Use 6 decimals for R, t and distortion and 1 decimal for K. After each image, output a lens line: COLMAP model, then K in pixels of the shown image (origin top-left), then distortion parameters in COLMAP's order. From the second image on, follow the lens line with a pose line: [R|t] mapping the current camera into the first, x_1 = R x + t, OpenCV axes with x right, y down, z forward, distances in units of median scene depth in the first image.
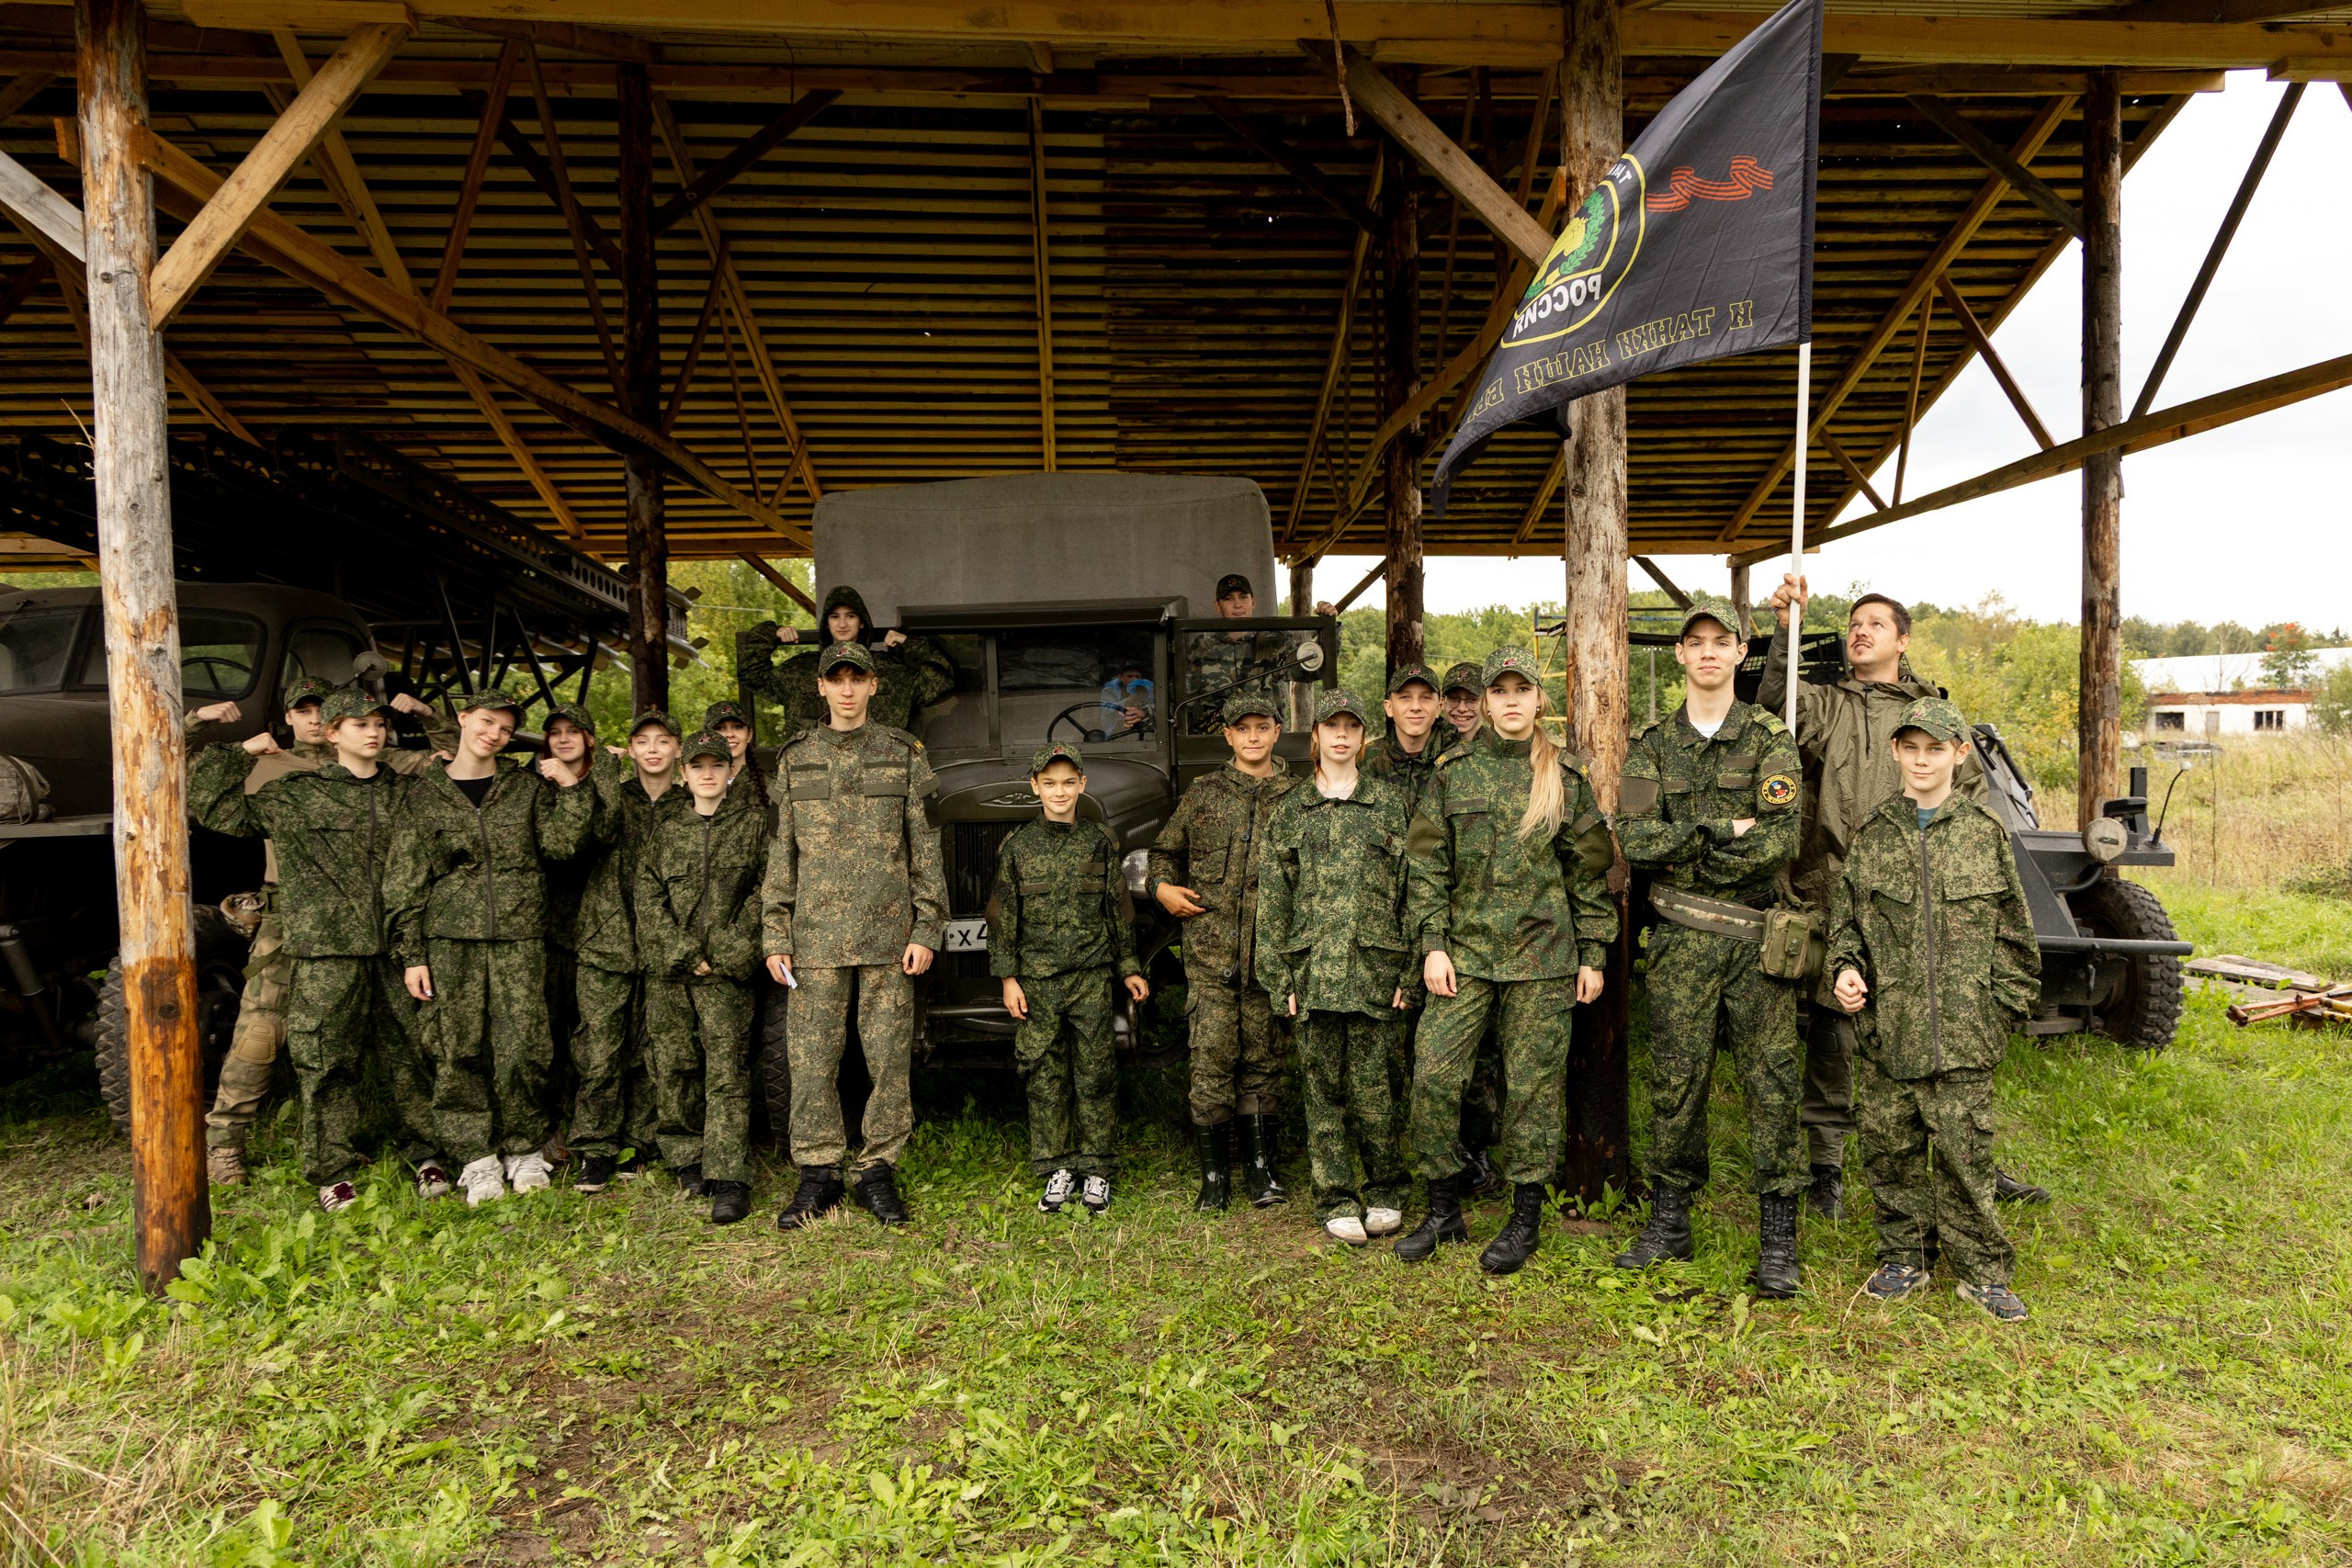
lens RADIAL K [[1655.9, 0, 1249.6], [0, 1655.9, 827.7], [0, 0, 1]] dist [0.021310, -0.002395]
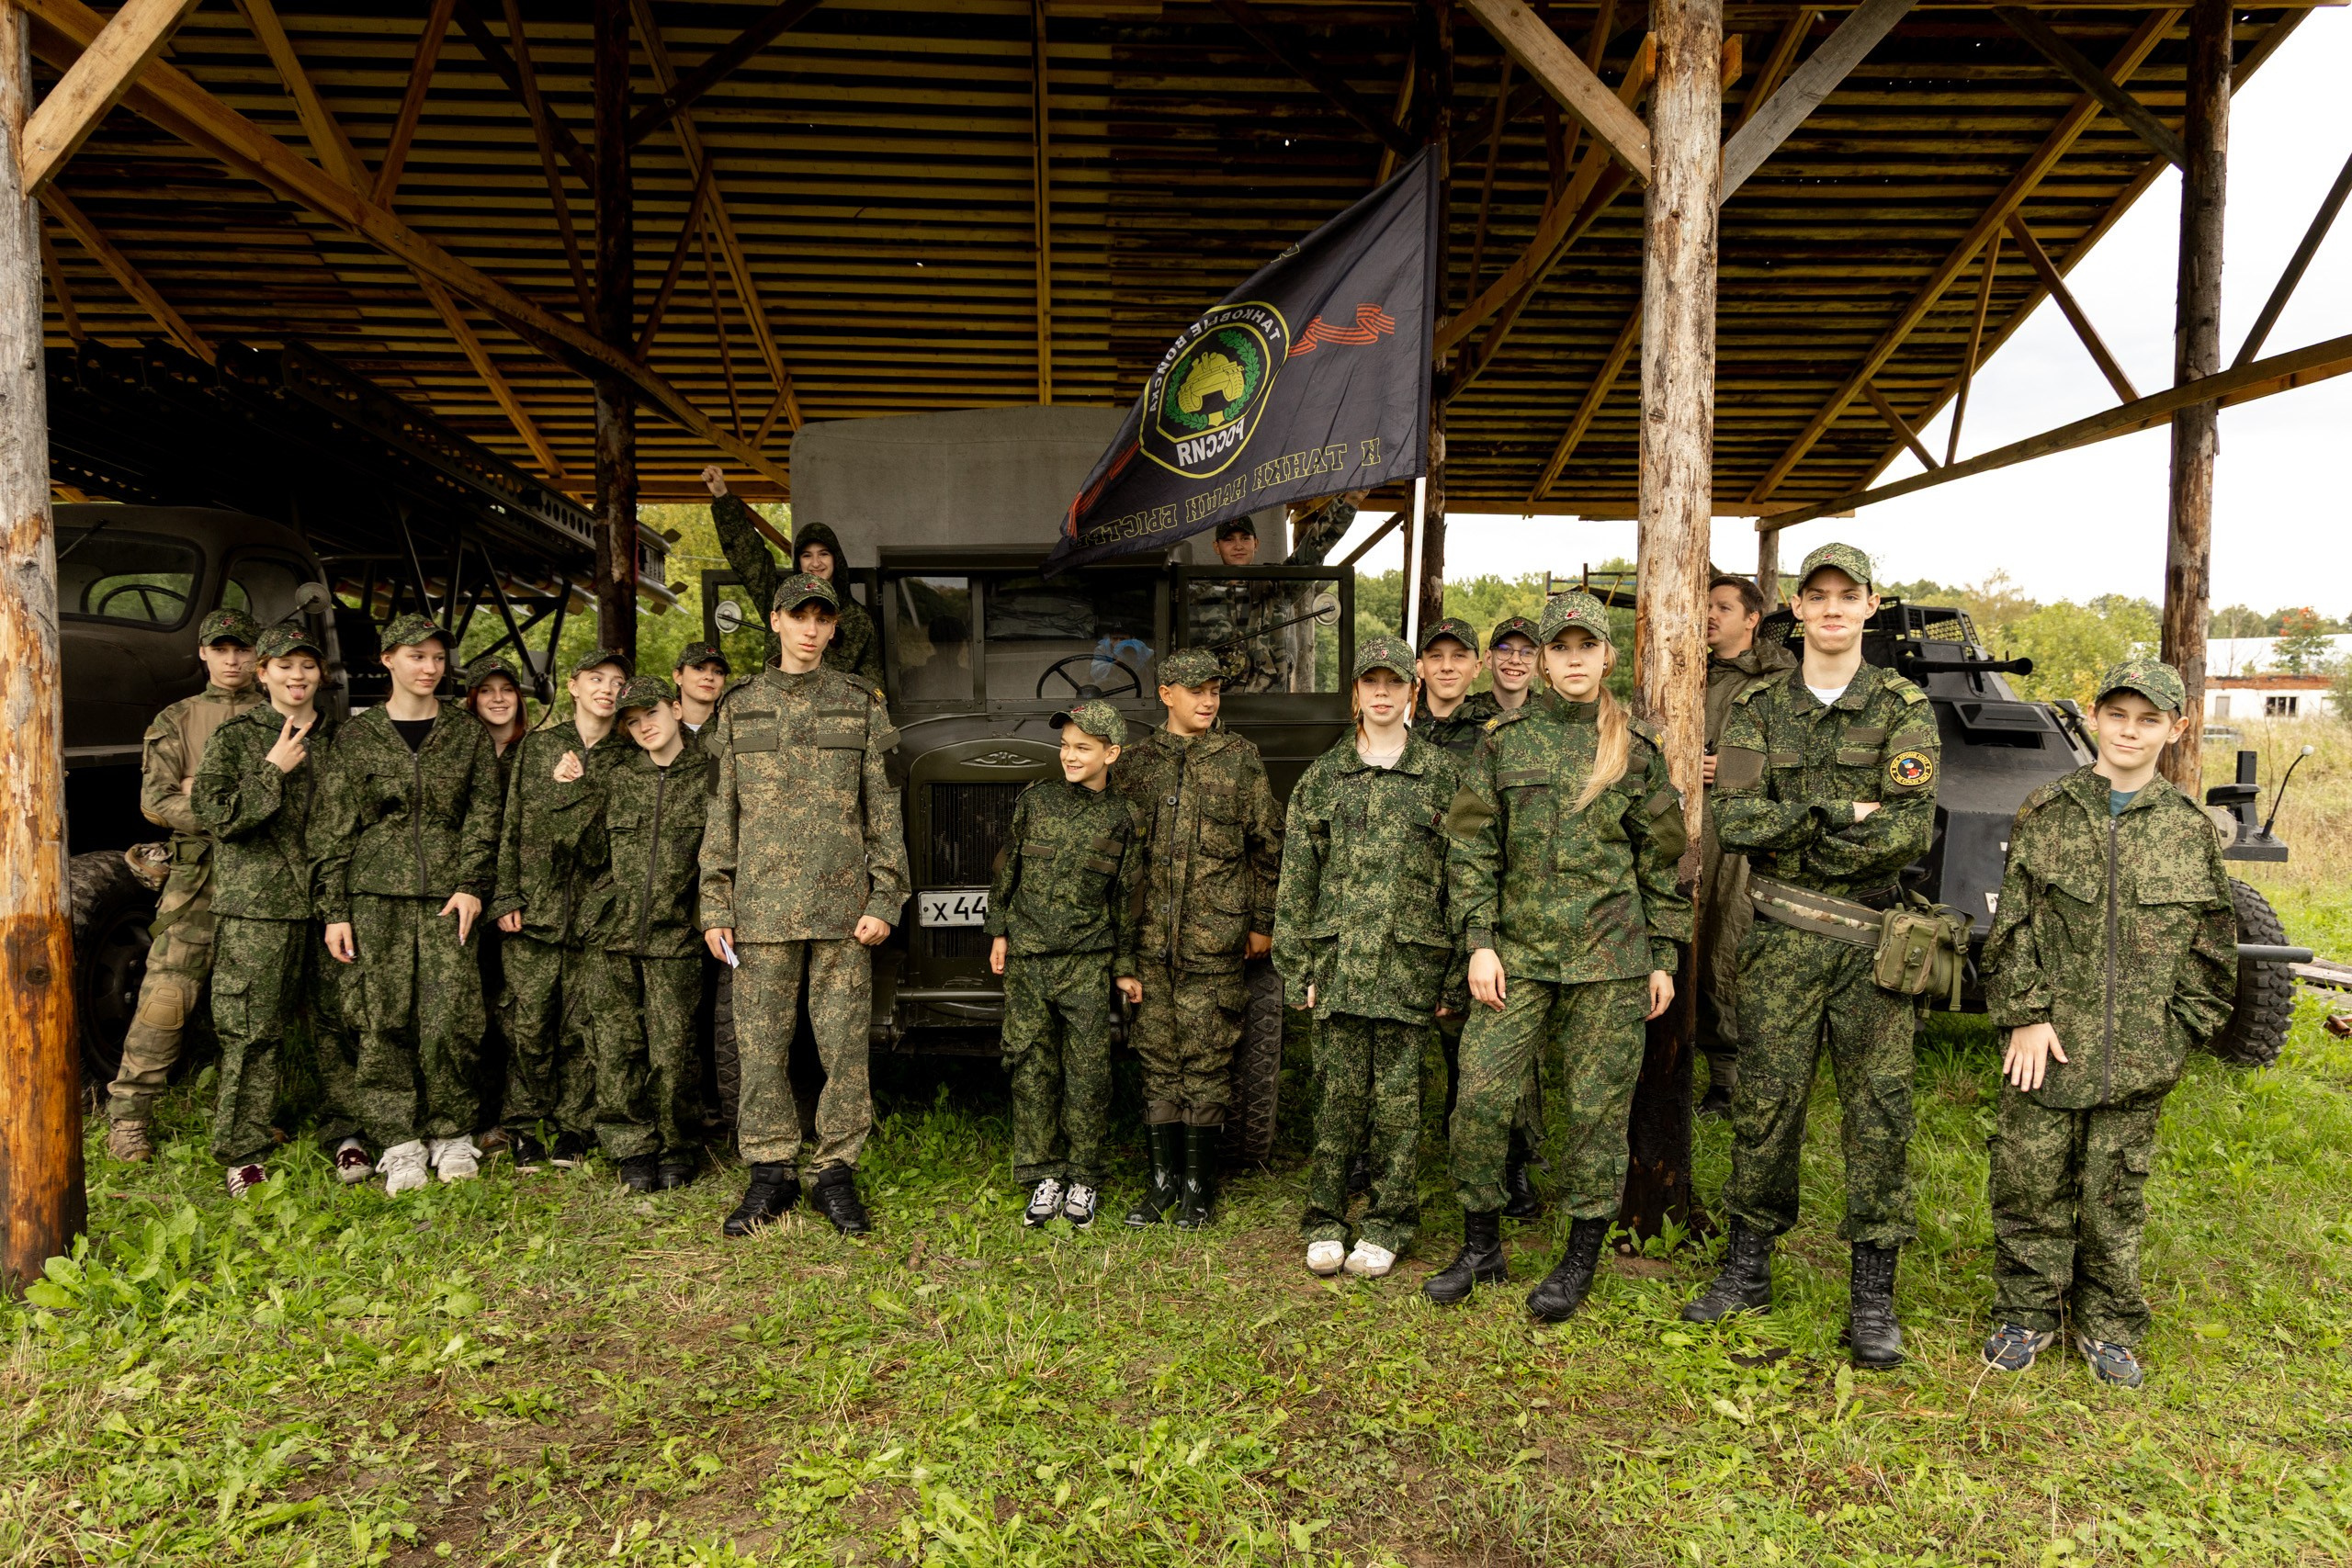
lens RADIAL K [[1672.2, 0, 1185.3], [0, 1672.2, 825.4], [0, 0, 1]] dist [0.014598, 0.001013]
pose [[0.999227, 0.024250, -0.030950, -0.013829], [-0.023622, 0.999511, 0.020508, -0.001987], [0.031432, -0.019761, 0.999311, 0.110711]]
